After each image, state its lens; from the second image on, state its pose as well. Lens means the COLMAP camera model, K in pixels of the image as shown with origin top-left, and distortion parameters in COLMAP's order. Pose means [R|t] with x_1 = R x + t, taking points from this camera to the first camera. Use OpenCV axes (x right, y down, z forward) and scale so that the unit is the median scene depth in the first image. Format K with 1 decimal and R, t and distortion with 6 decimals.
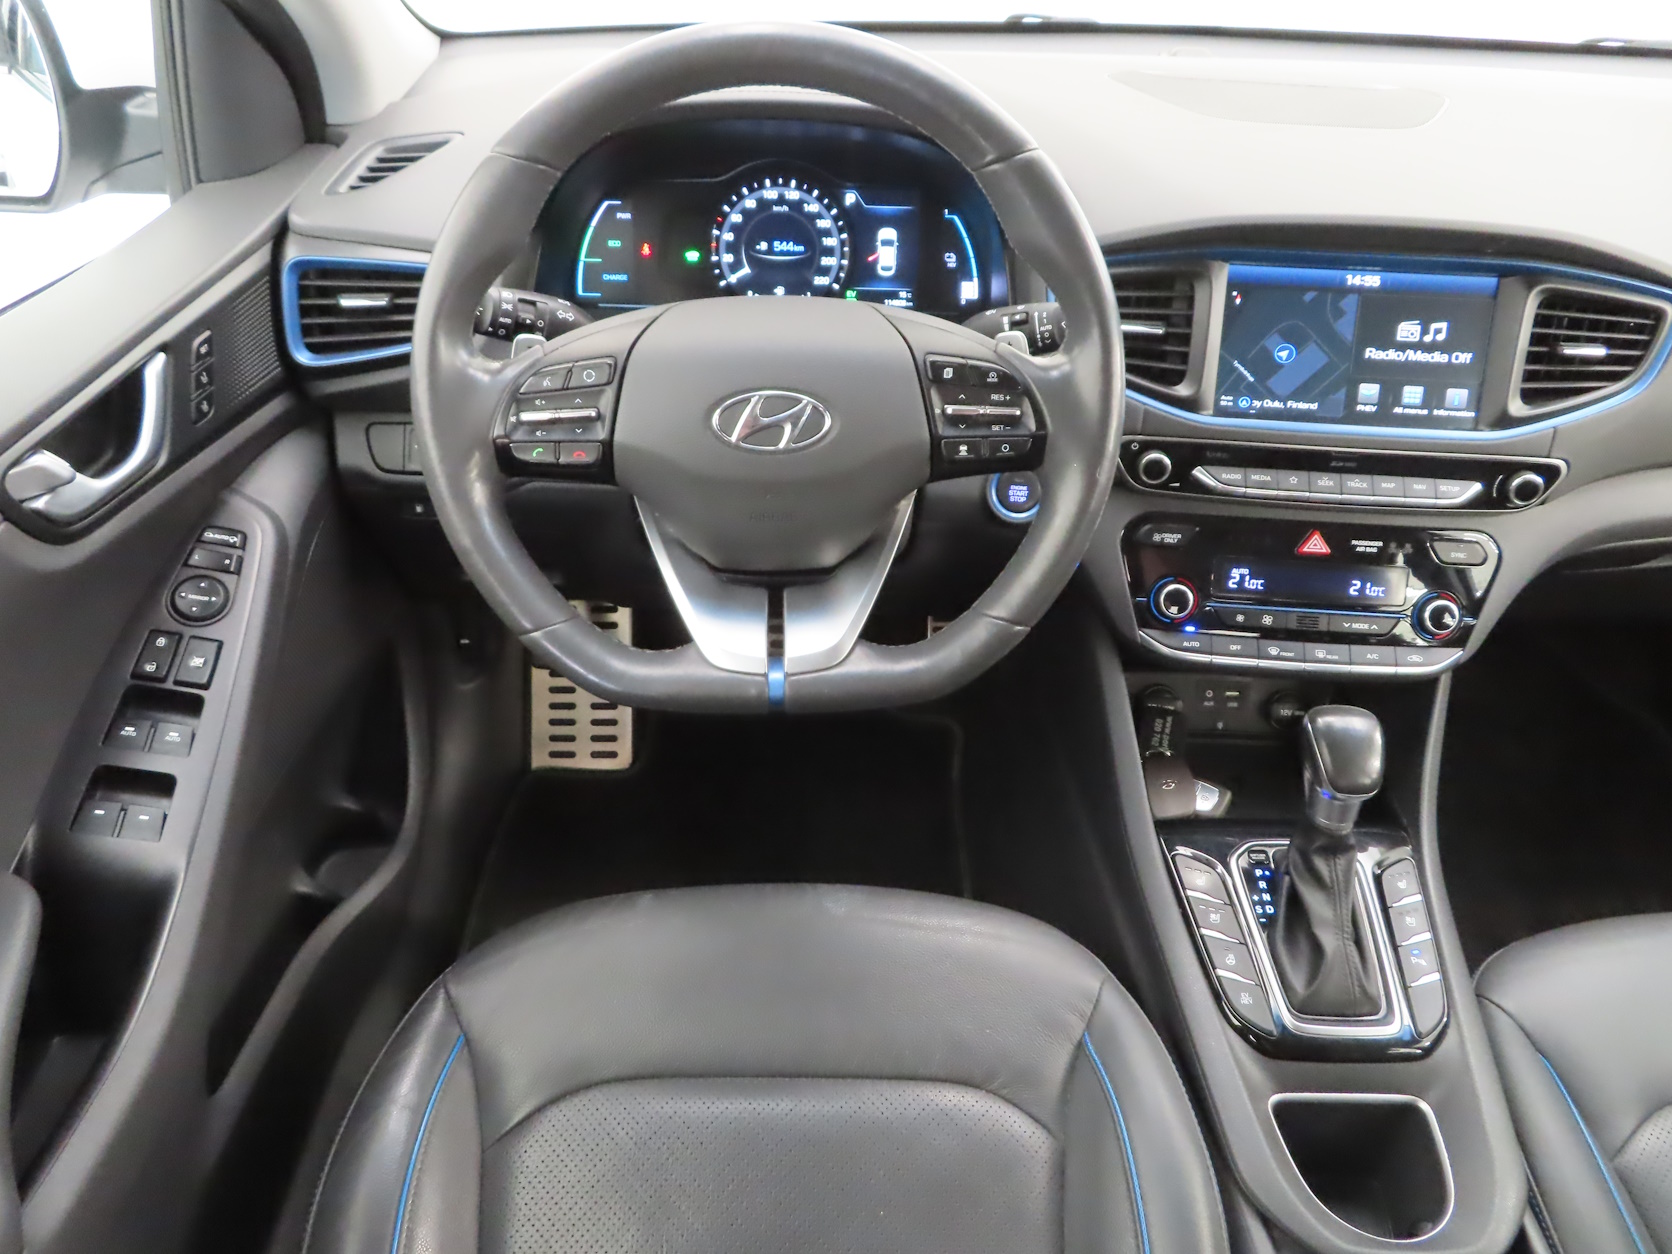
lens RADIAL K [[1298.9, 0, 836.0], [0, 1298.9, 627.0], [0, 0, 1]] dist [-0.017120, 0.009375]
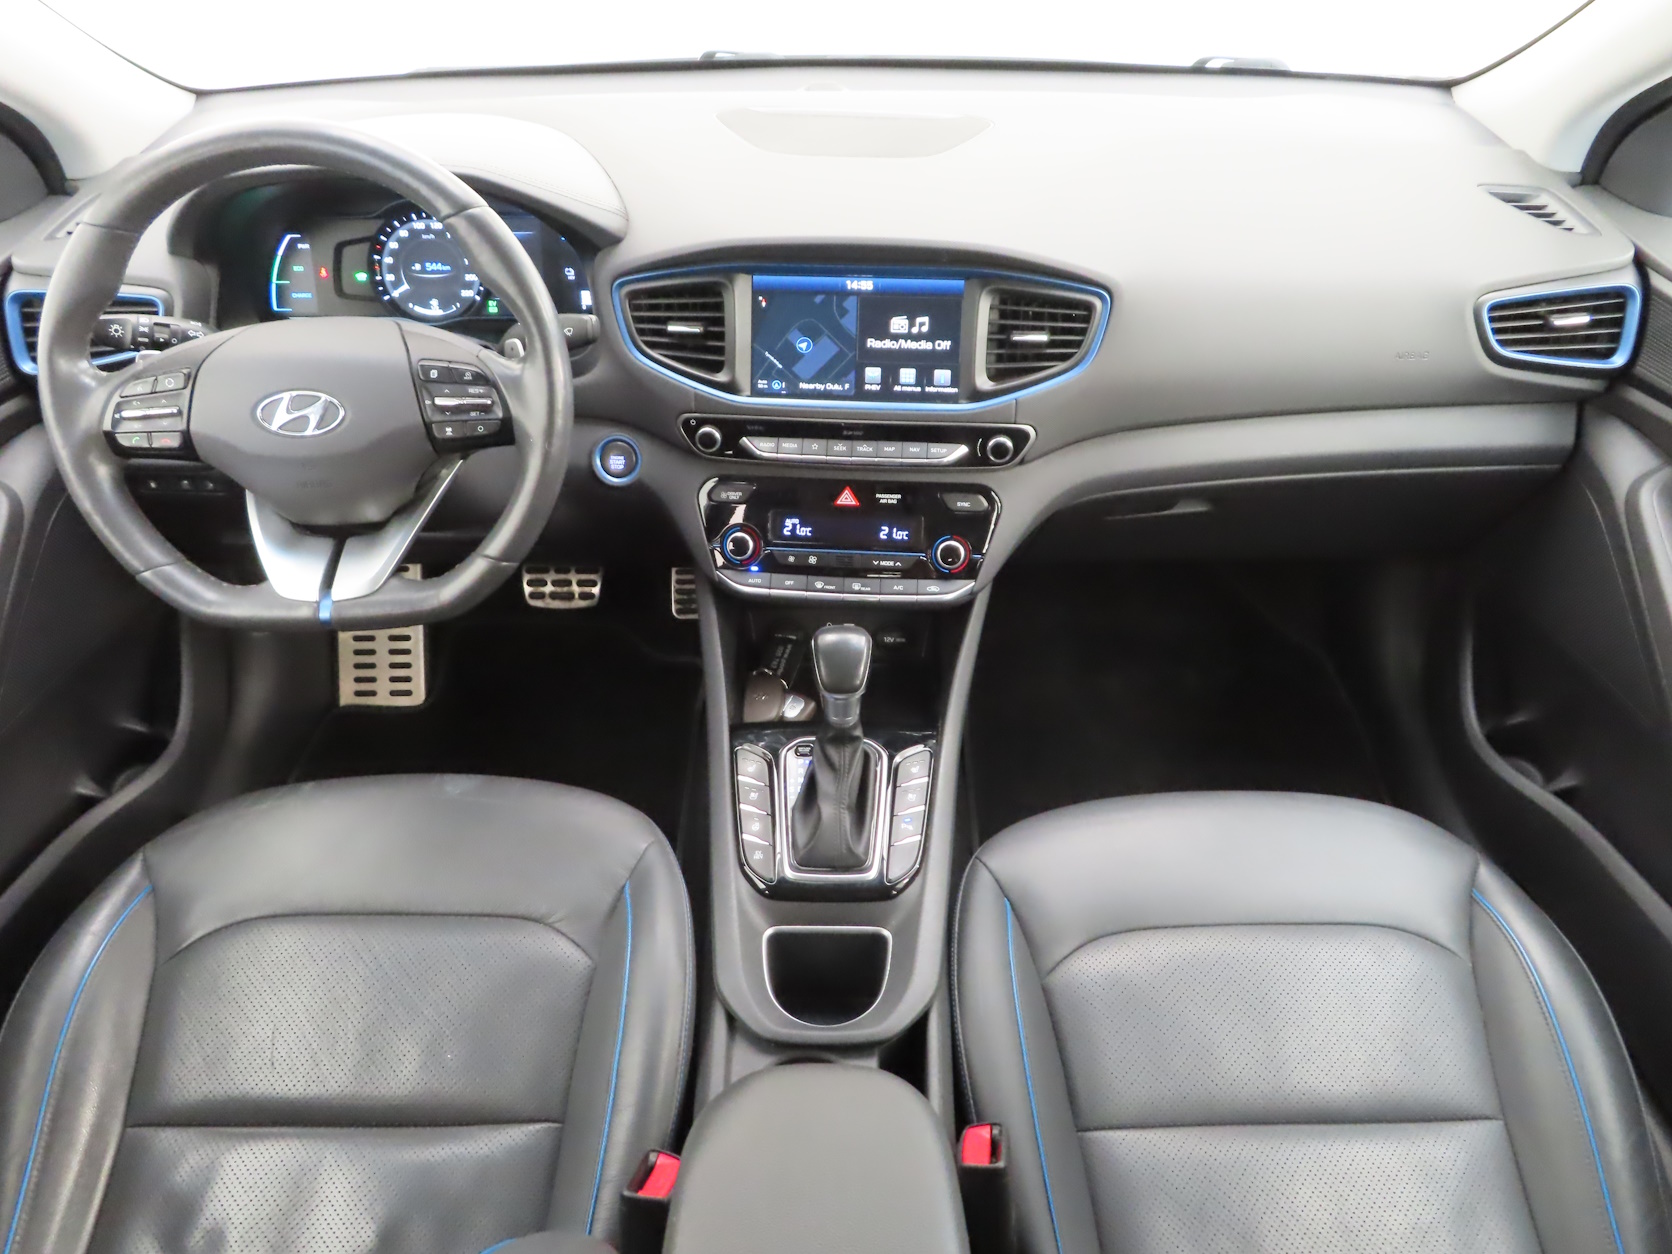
lens RADIAL K [[1298.9, 0, 836.0], [0, 1298.9, 627.0], [0, 0, 1]] dist [-0.017120, 0.009375]
pose [[0.999315, -0.016907, -0.032910, 0.413492], [0.017582, 0.999639, 0.020336, 0.035511], [0.032555, -0.020900, 0.999251, -0.254020]]
